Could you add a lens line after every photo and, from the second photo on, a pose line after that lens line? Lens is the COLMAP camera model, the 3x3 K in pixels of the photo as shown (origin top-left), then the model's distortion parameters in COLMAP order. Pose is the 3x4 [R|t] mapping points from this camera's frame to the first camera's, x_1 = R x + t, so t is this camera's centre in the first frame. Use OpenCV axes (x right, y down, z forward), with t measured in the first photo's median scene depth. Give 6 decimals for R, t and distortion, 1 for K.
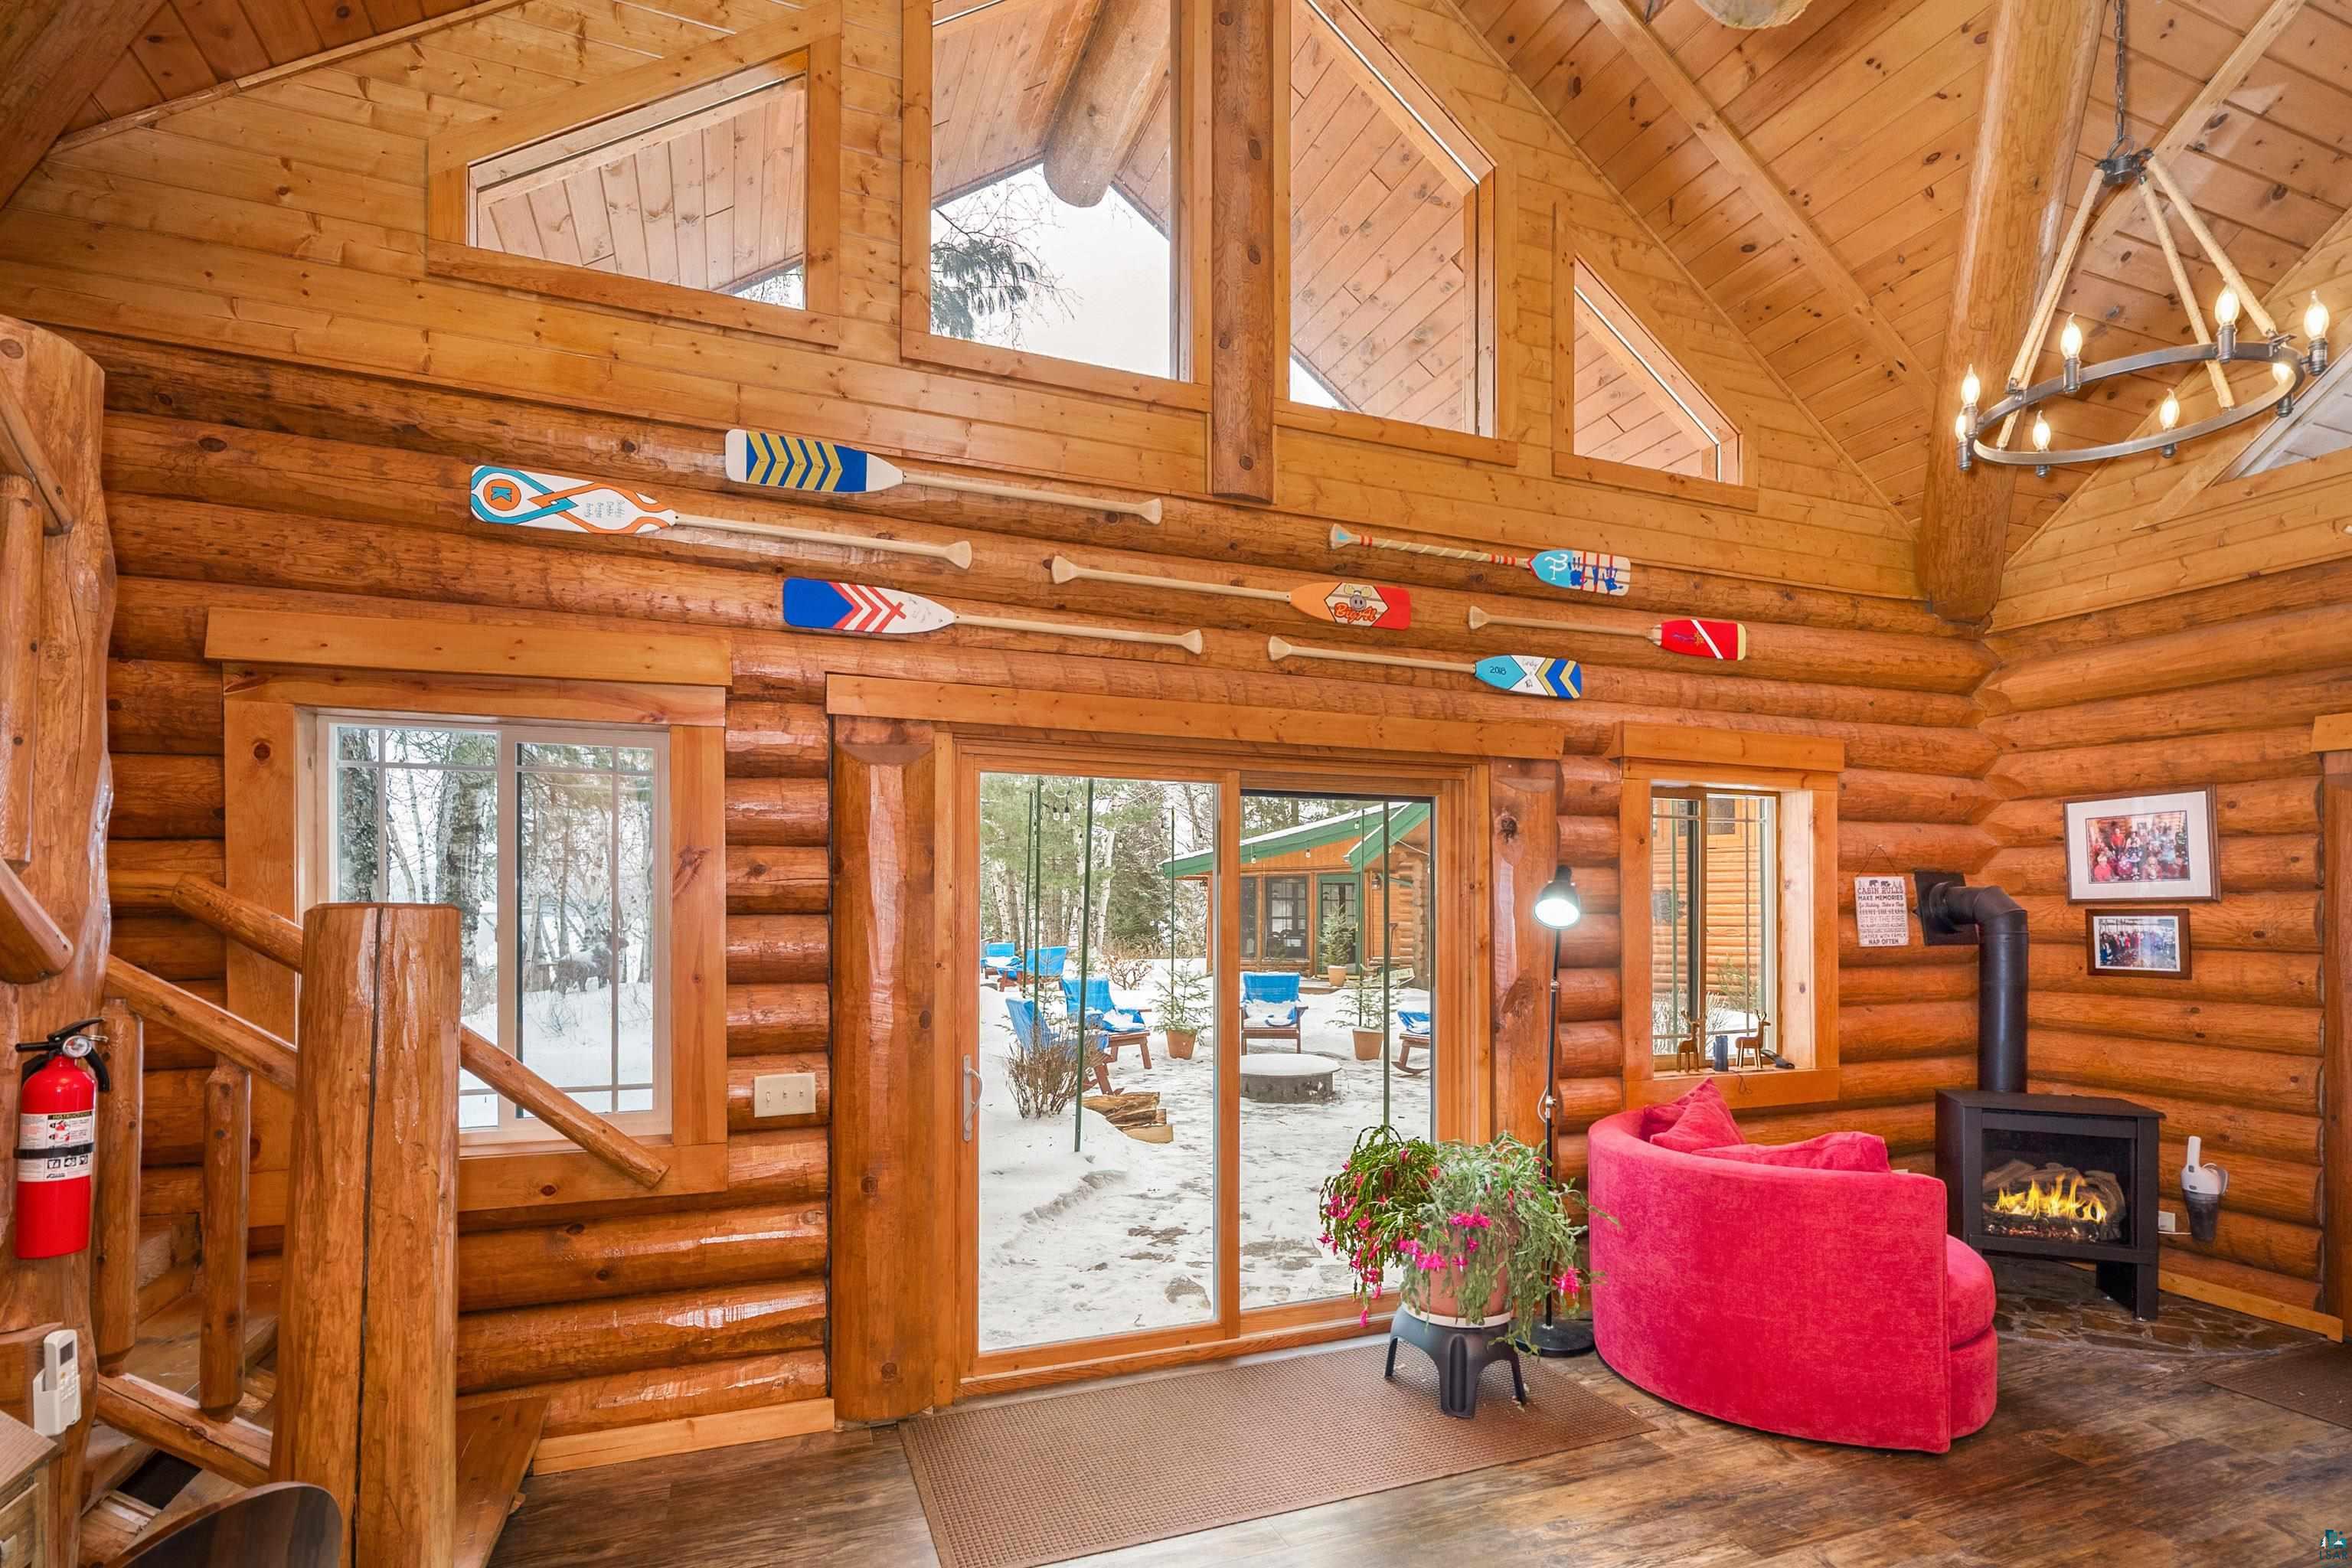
lens RADIAL K [[1111.1, 0, 1169.2], [0, 1111.1, 896.2], [0, 0, 1]] dist [-0.002505, 0.000253]
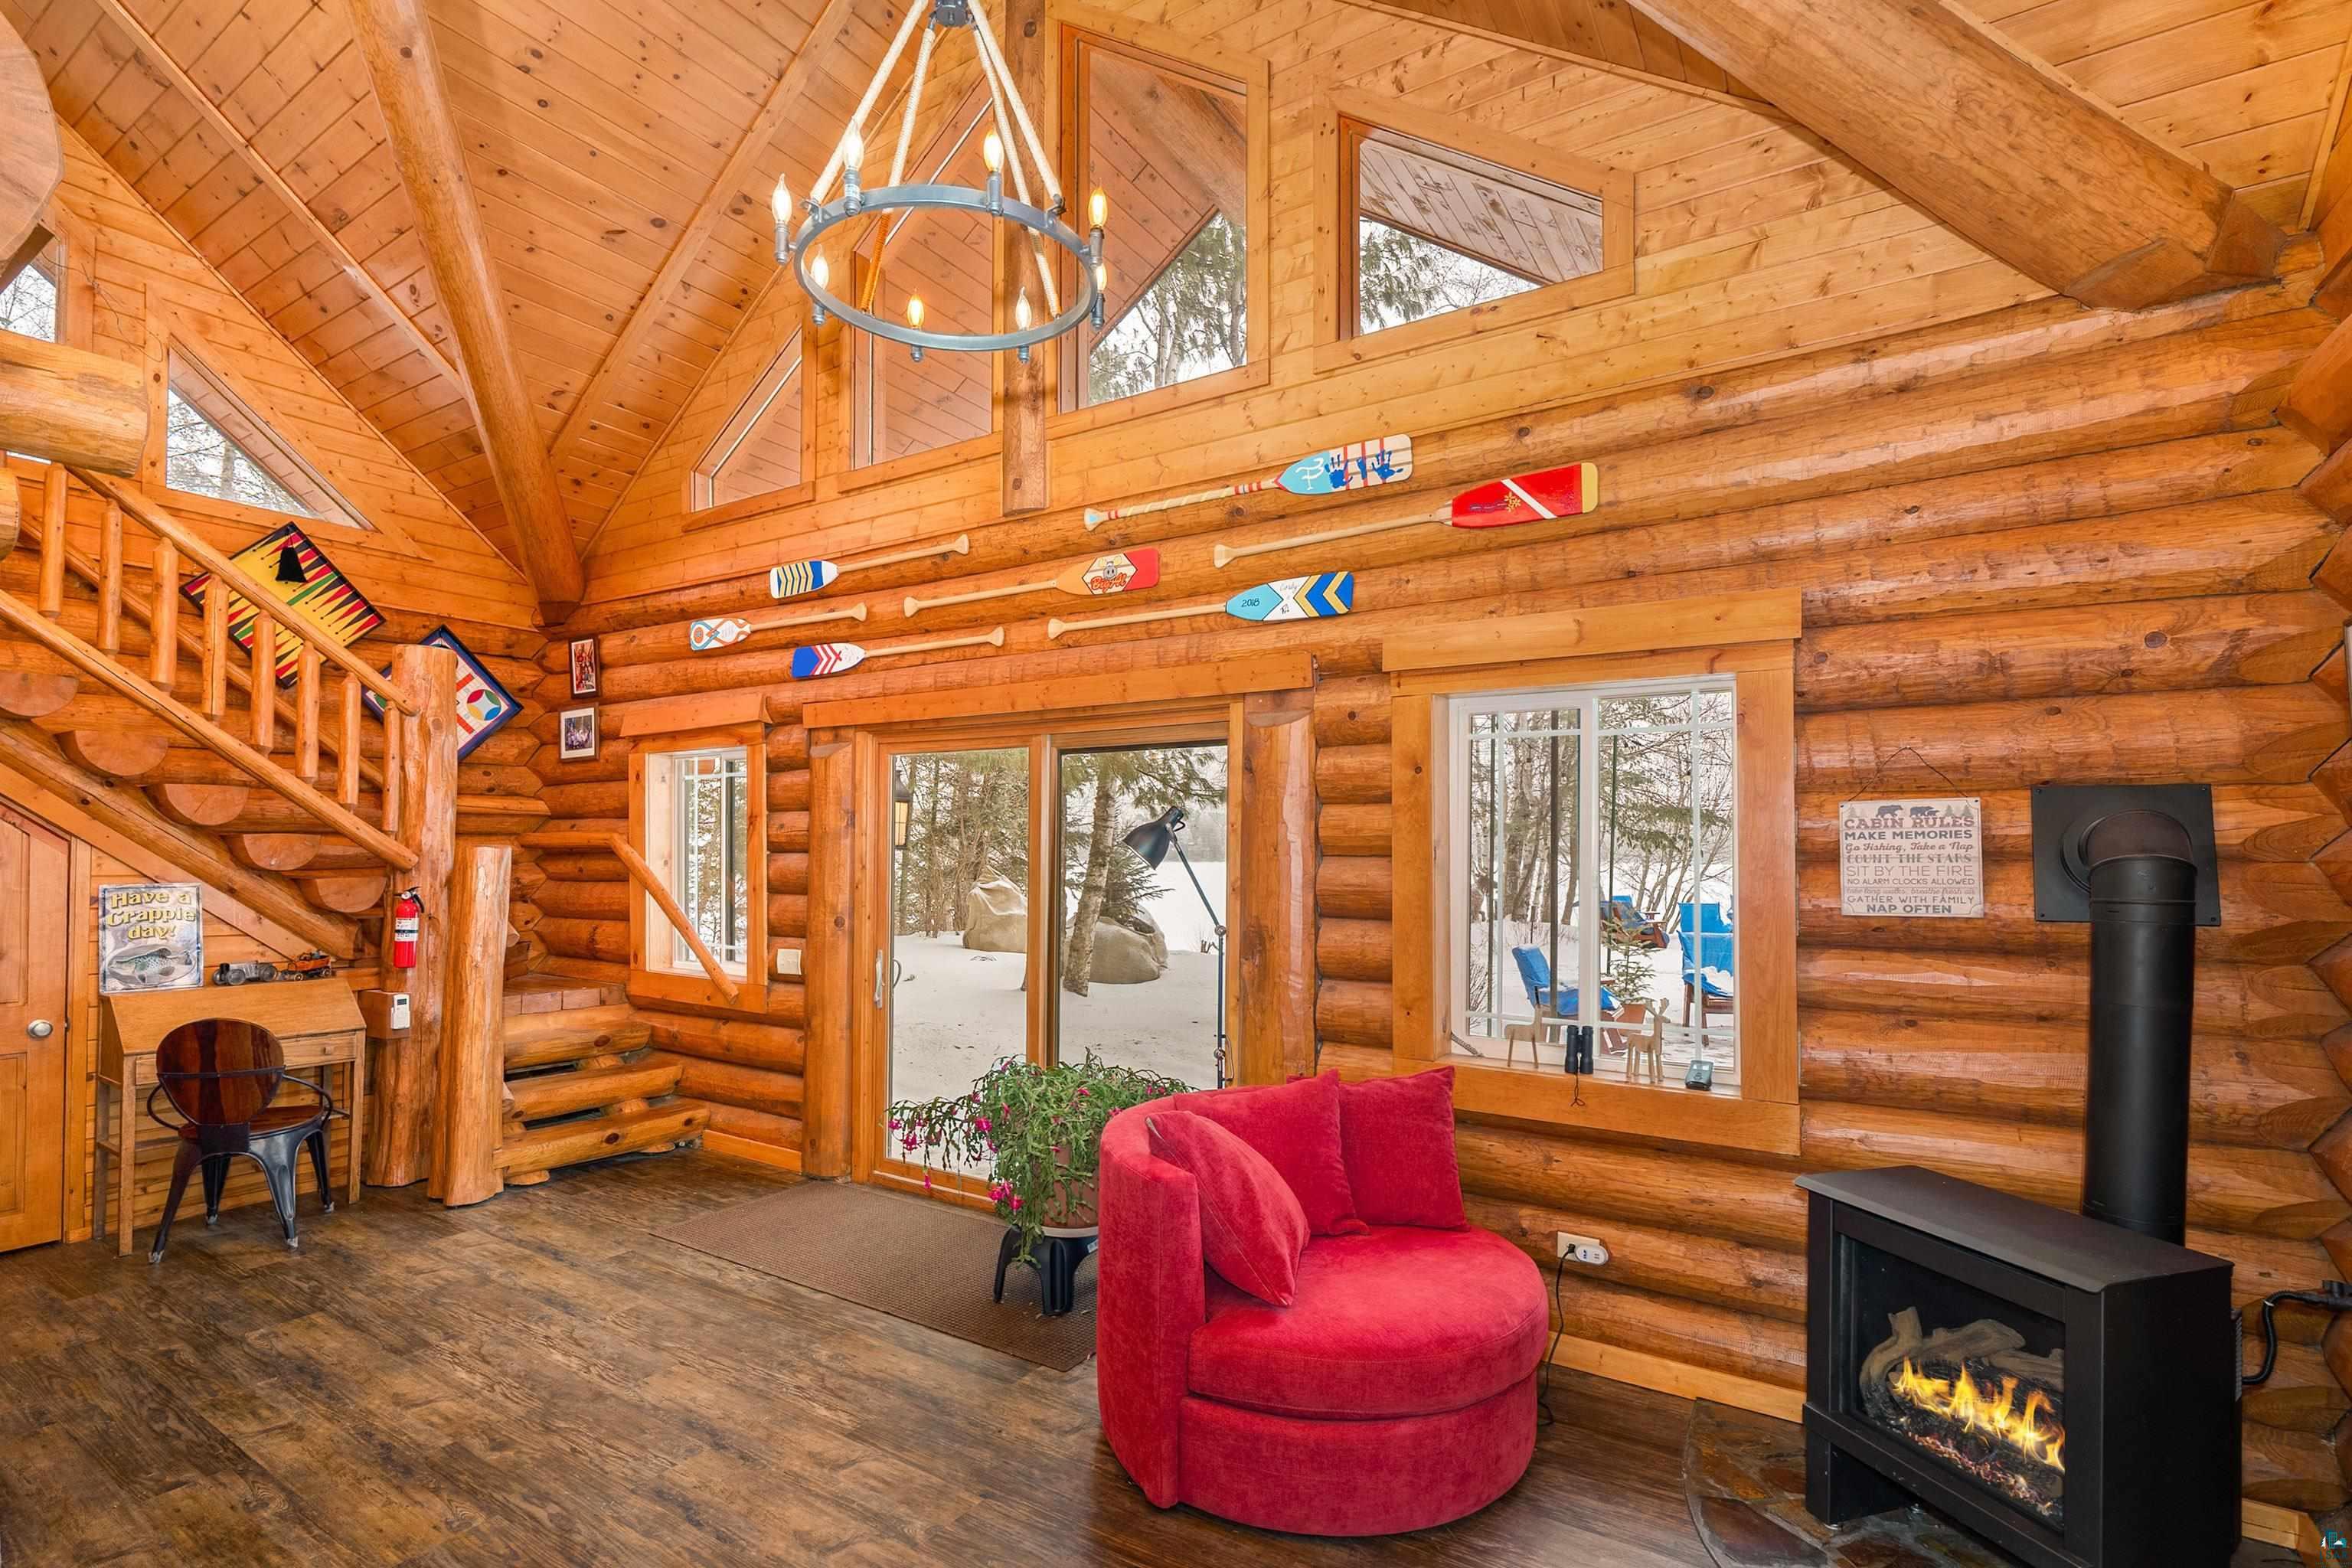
lens RADIAL K [[1070.7, 0, 1161.2], [0, 1070.7, 843.0], [0, 0, 1]] dist [-0.001883, 0.000537]
pose [[0.593466, -0.005040, -0.804843, 0.972011], [-0.000045, 0.999980, -0.006296, 0.009507], [0.804859, 0.003773, 0.593454, 0.381355]]
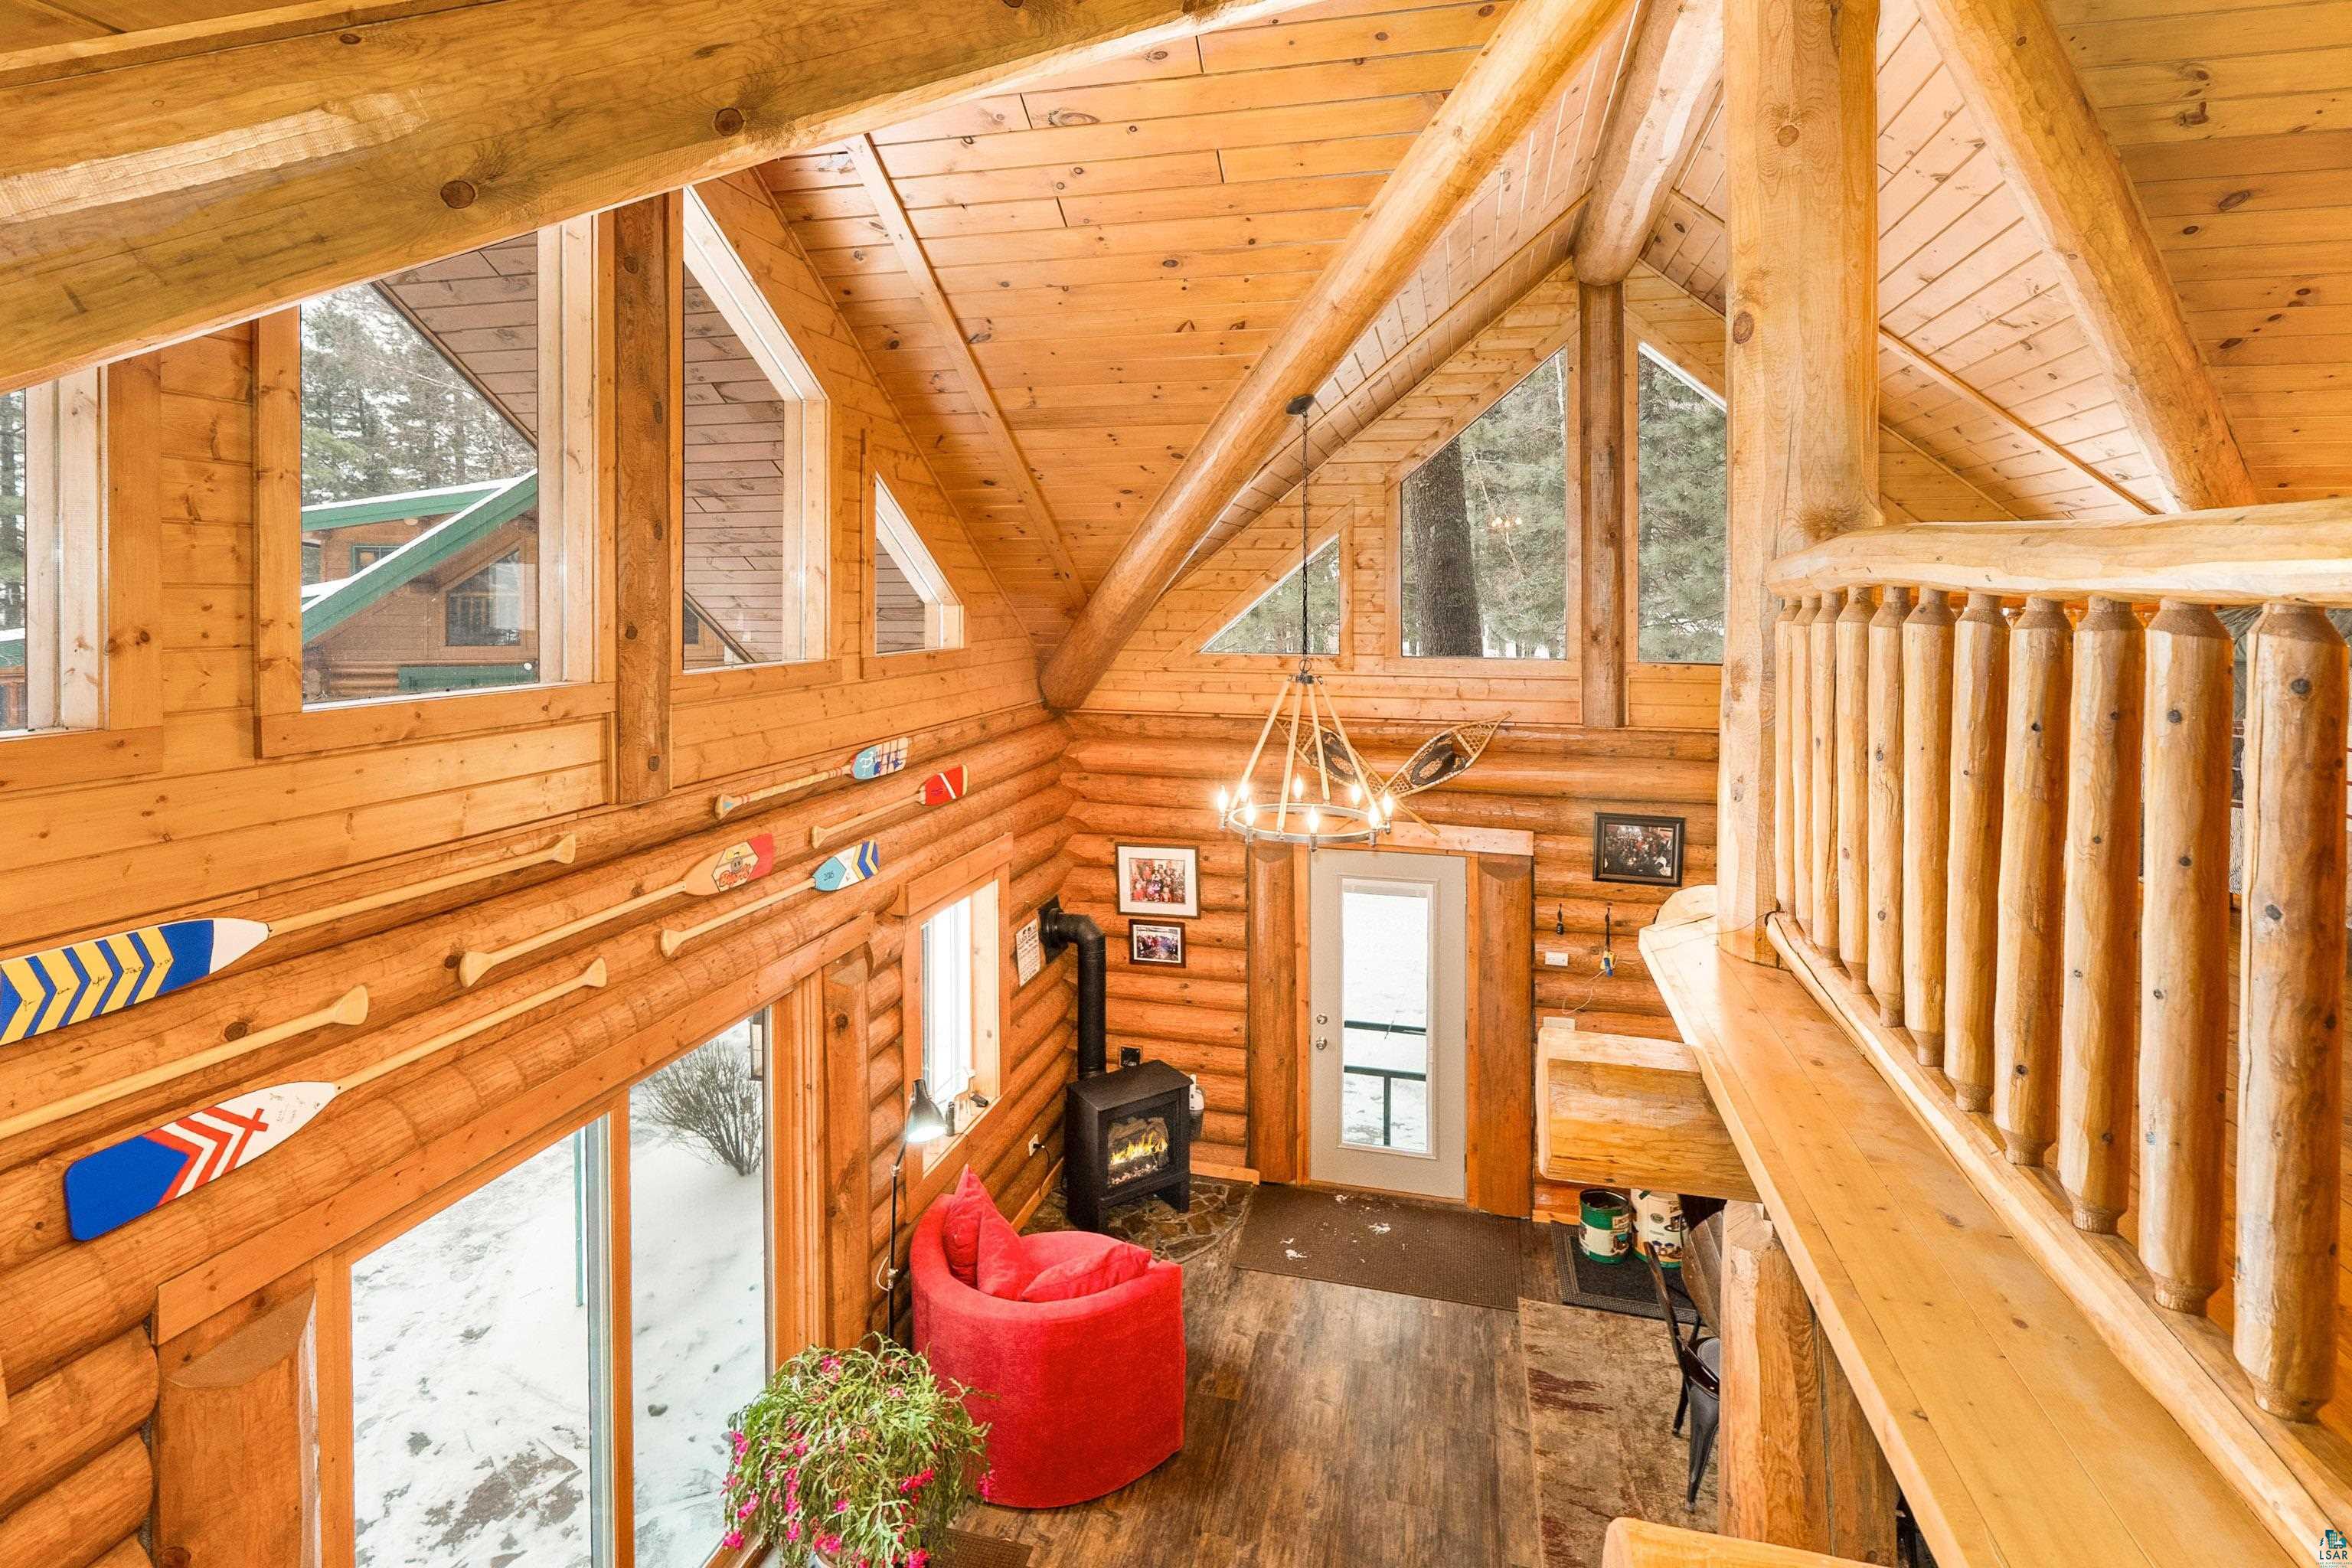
lens RADIAL K [[1131.5, 0, 1174.2], [0, 1131.5, 599.9], [0, 0, 1]] dist [-0.006118, 0.000290]
pose [[0.576862, -0.010234, 0.816778, -0.384854], [-0.003374, 0.999883, 0.014911, -0.473814], [-0.816835, -0.011358, 0.576760, 0.107668]]
